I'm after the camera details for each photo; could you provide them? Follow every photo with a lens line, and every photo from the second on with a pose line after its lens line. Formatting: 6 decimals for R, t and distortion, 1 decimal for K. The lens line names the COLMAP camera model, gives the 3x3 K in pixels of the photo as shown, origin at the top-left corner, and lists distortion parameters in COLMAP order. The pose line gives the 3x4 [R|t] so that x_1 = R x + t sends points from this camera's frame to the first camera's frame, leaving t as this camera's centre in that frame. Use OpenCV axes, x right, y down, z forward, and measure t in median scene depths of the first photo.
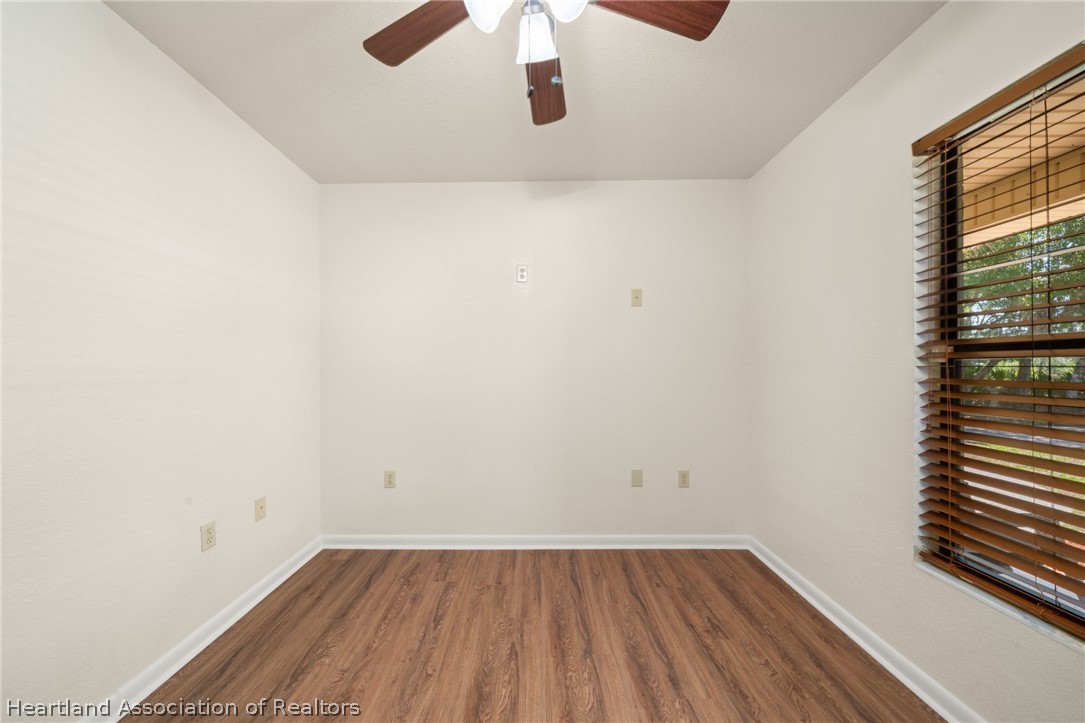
lens RADIAL K [[369.8, 0, 539.0], [0, 369.8, 367.5], [0, 0, 1]] dist [-0.006432, -0.000091]
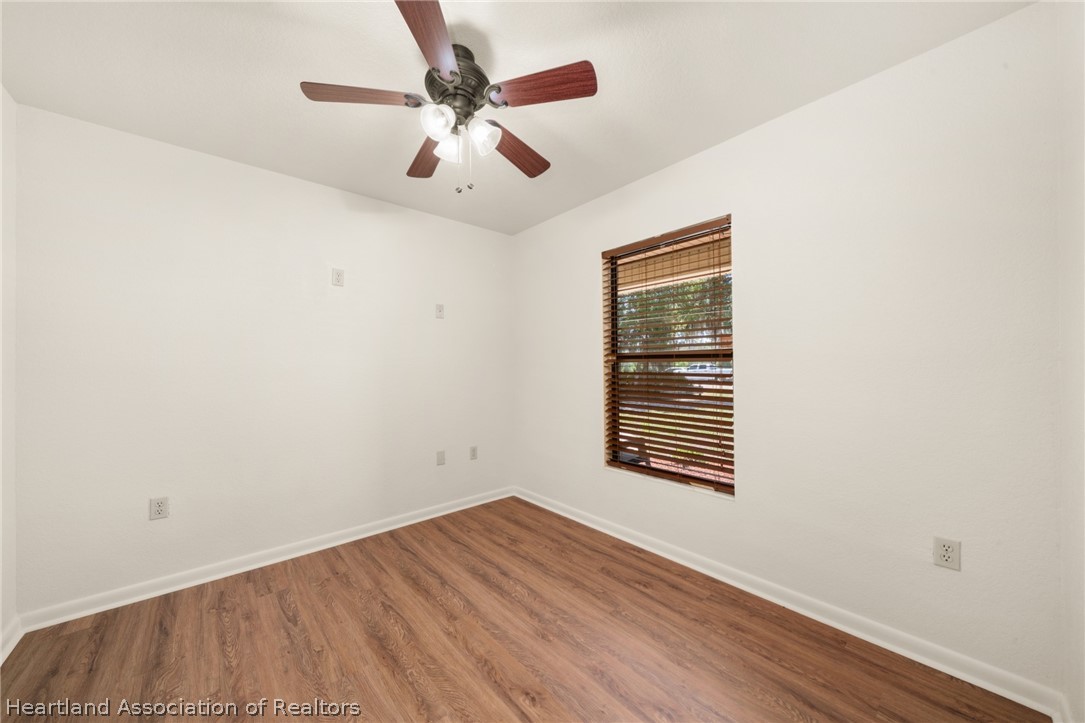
lens RADIAL K [[376.4, 0, 533.1], [0, 376.4, 361.6], [0, 0, 1]] dist [-0.000463, 0.000034]
pose [[0.756379, 0.008423, 0.654079, -0.446082], [0.005721, 0.999794, -0.019491, 0.007431], [-0.654109, 0.018484, 0.756175, -0.211841]]
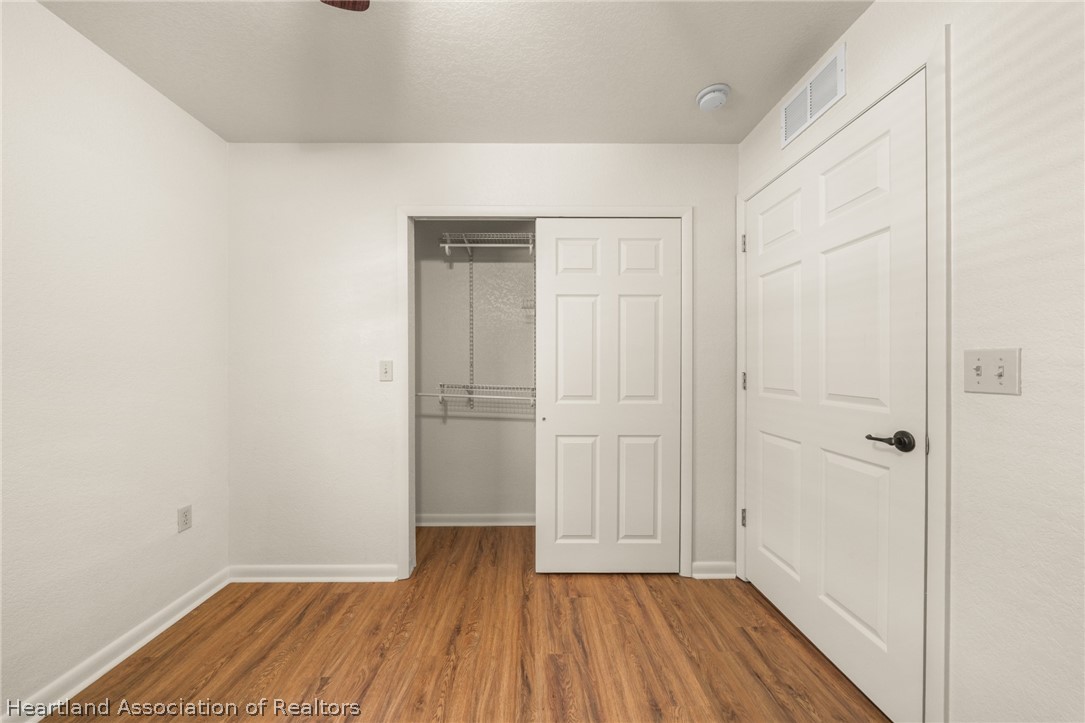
lens RADIAL K [[371.5, 0, 530.9], [0, 371.5, 365.6], [0, 0, 1]] dist [-0.006888, -0.000015]
pose [[-0.999953, 0.005375, -0.008130, -0.150312], [0.005362, 0.999984, 0.001601, 0.004310], [0.008138, 0.001557, -0.999966, 0.857683]]
